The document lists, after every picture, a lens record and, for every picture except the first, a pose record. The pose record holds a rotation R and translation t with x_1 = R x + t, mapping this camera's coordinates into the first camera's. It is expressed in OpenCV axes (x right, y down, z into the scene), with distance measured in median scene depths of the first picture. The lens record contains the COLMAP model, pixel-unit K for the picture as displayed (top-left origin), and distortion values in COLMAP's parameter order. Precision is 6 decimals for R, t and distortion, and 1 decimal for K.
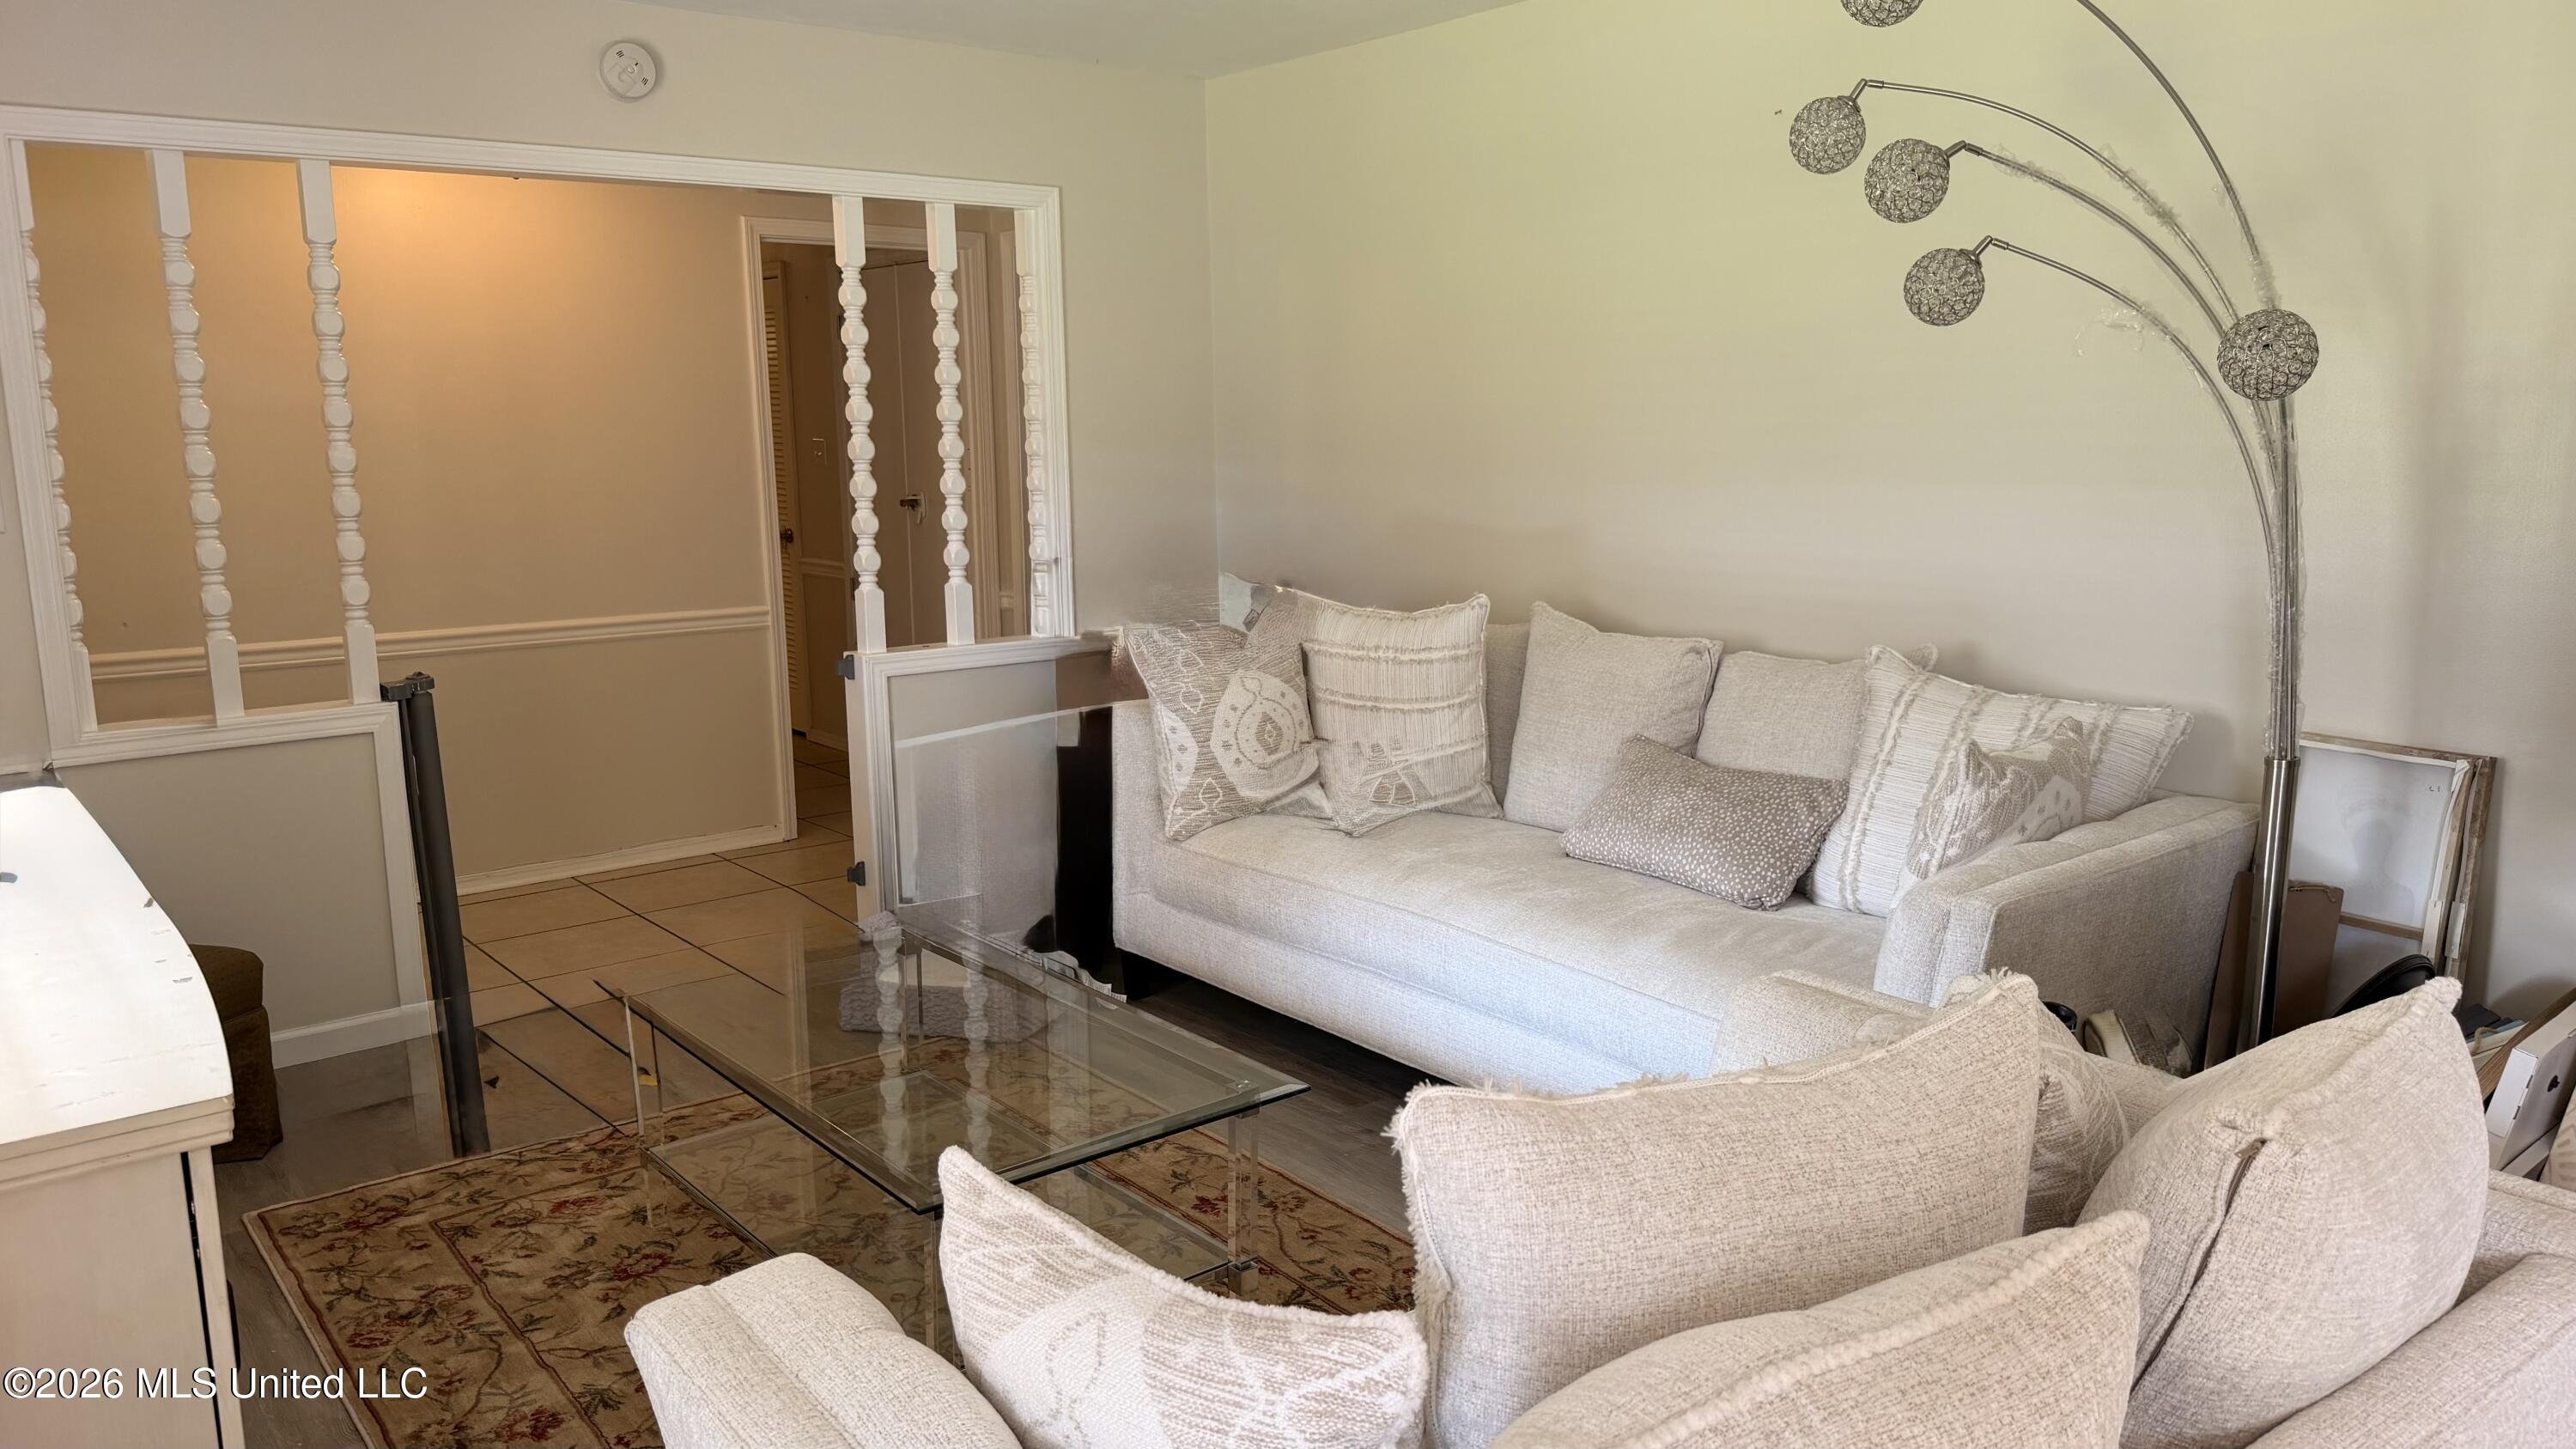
lens RADIAL K [[1794.0, 0, 1302.8], [0, 1794.0, 723.8], [0, 0, 1]] dist [0.085421, -0.155302]
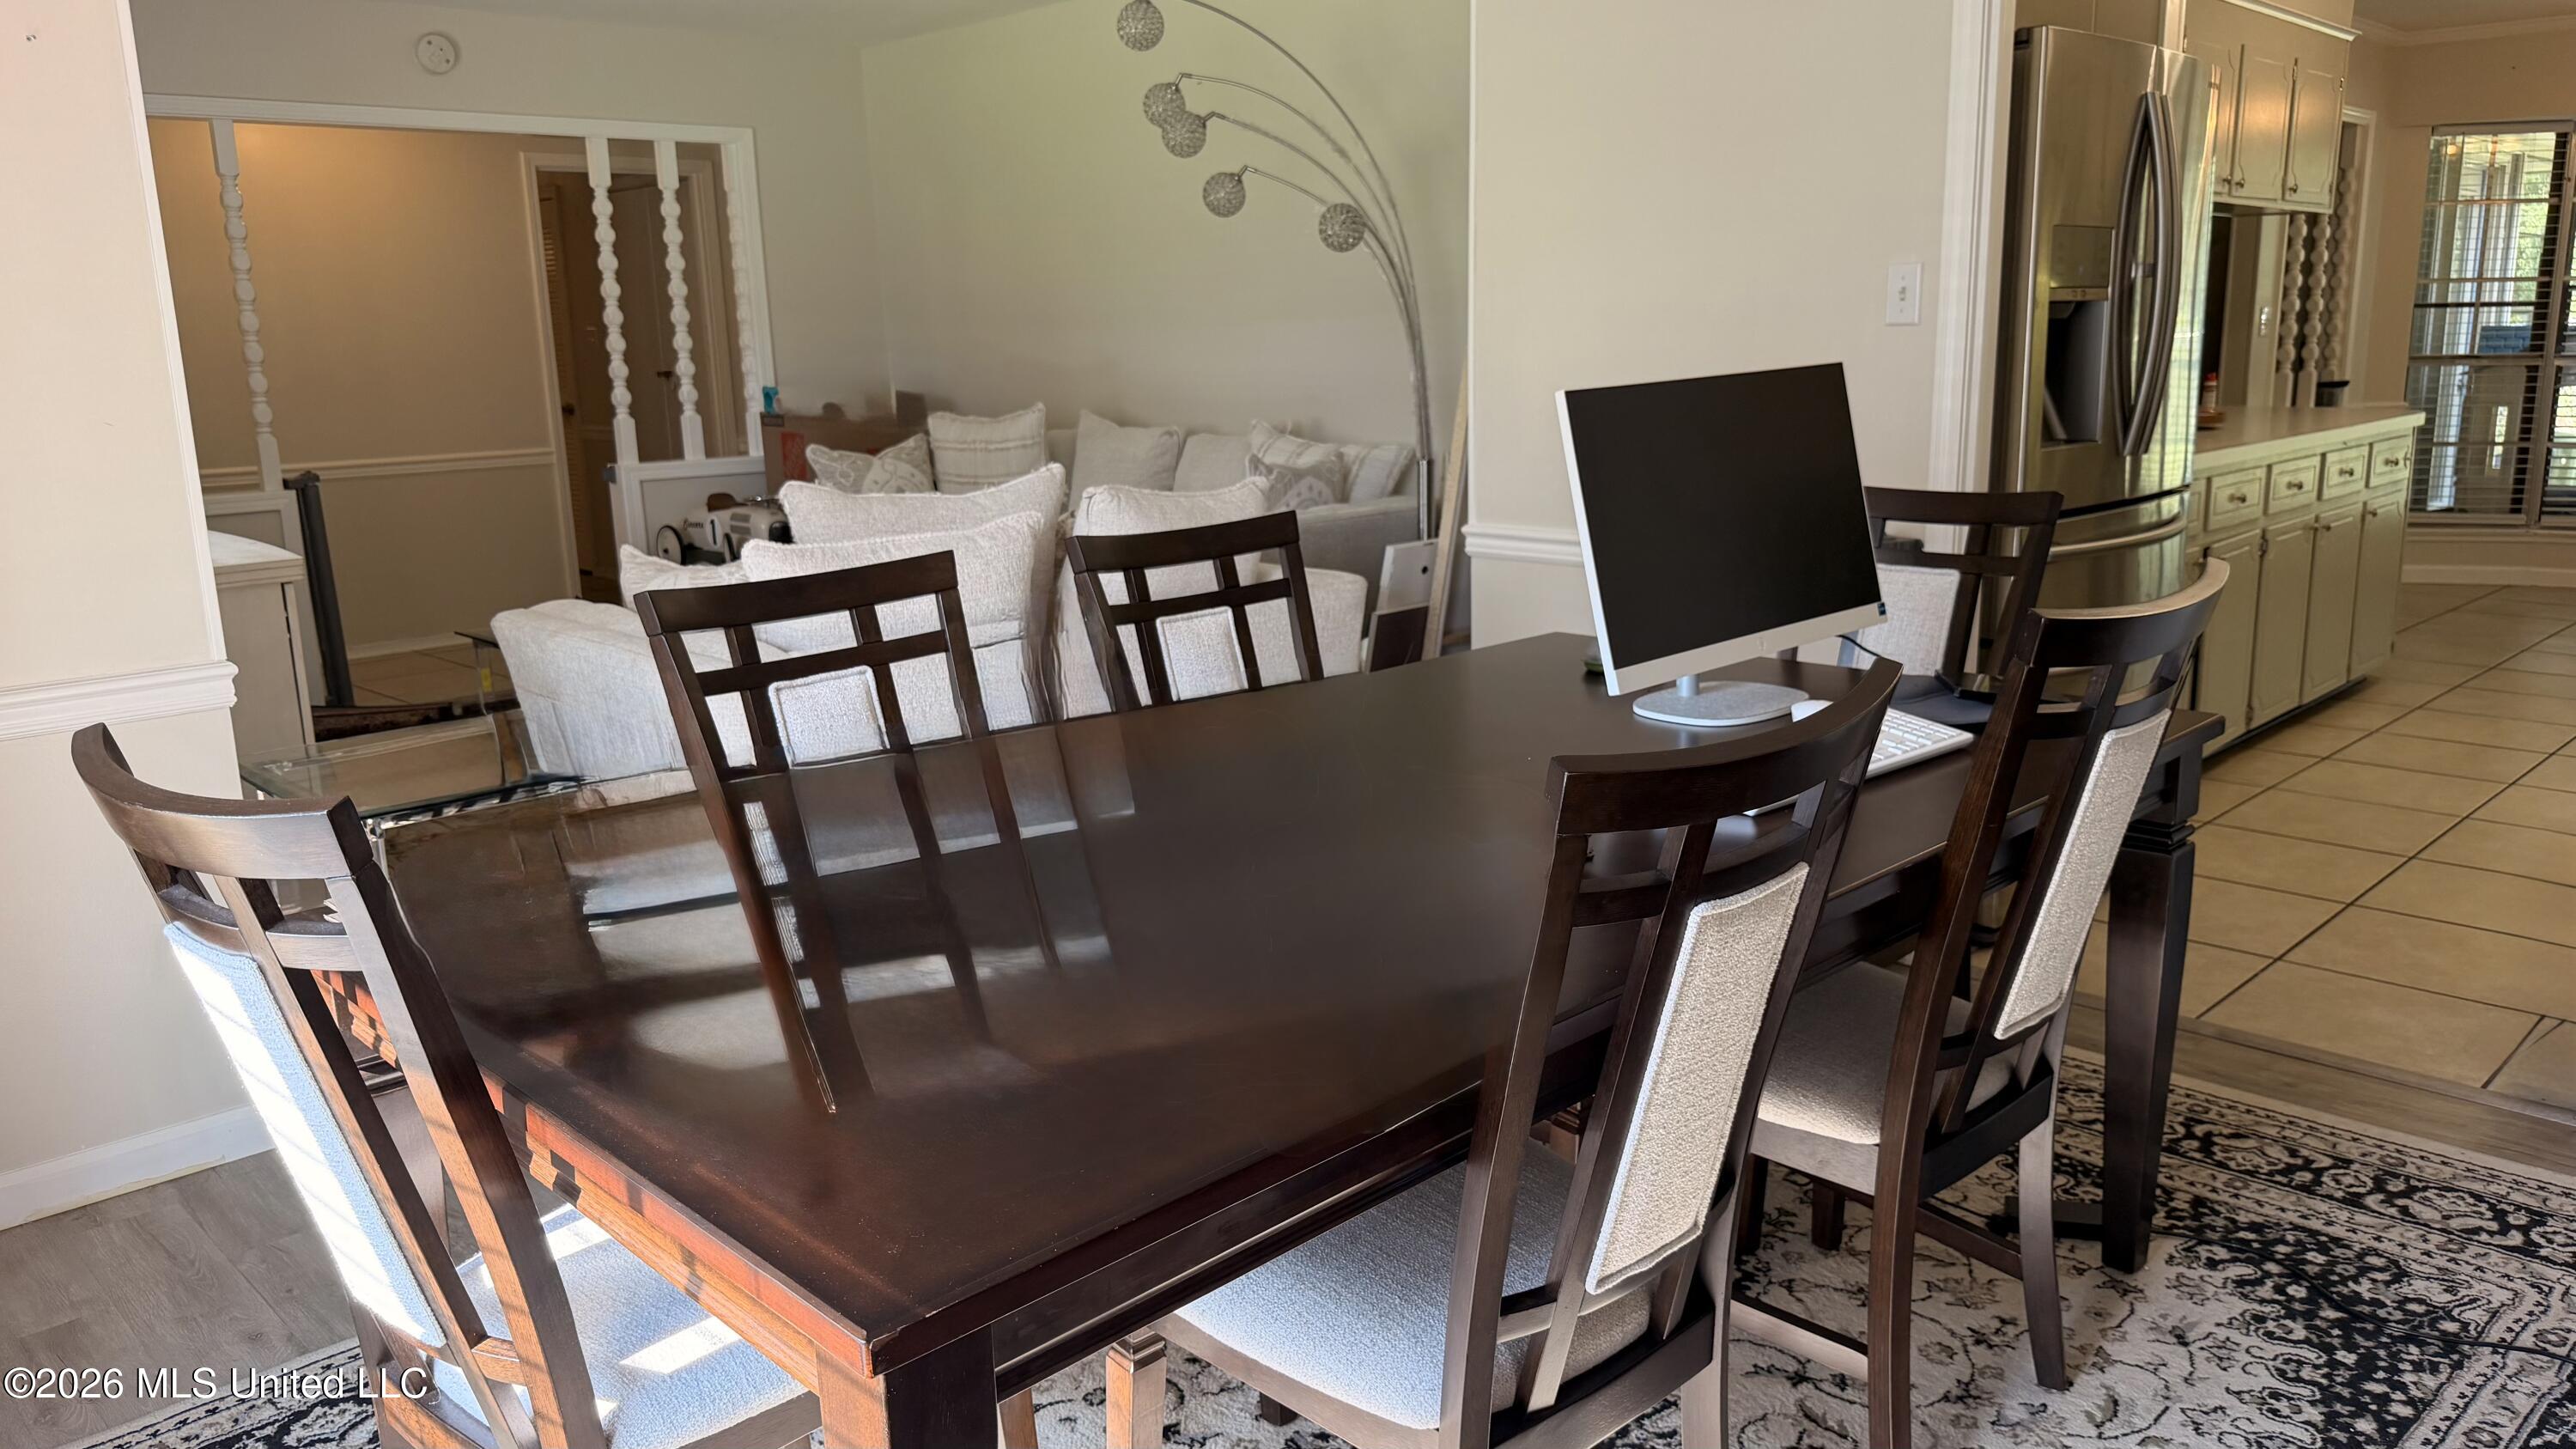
lens RADIAL K [[1833.4, 0, 1288.0], [0, 1833.4, 724.5], [0, 0, 1]] dist [0.000069, -0.005220]
pose [[0.995974, -0.034145, 0.082887, 0.152796], [0.030783, 0.998664, 0.041510, 0.124030], [-0.084194, -0.038791, 0.995694, -0.489268]]
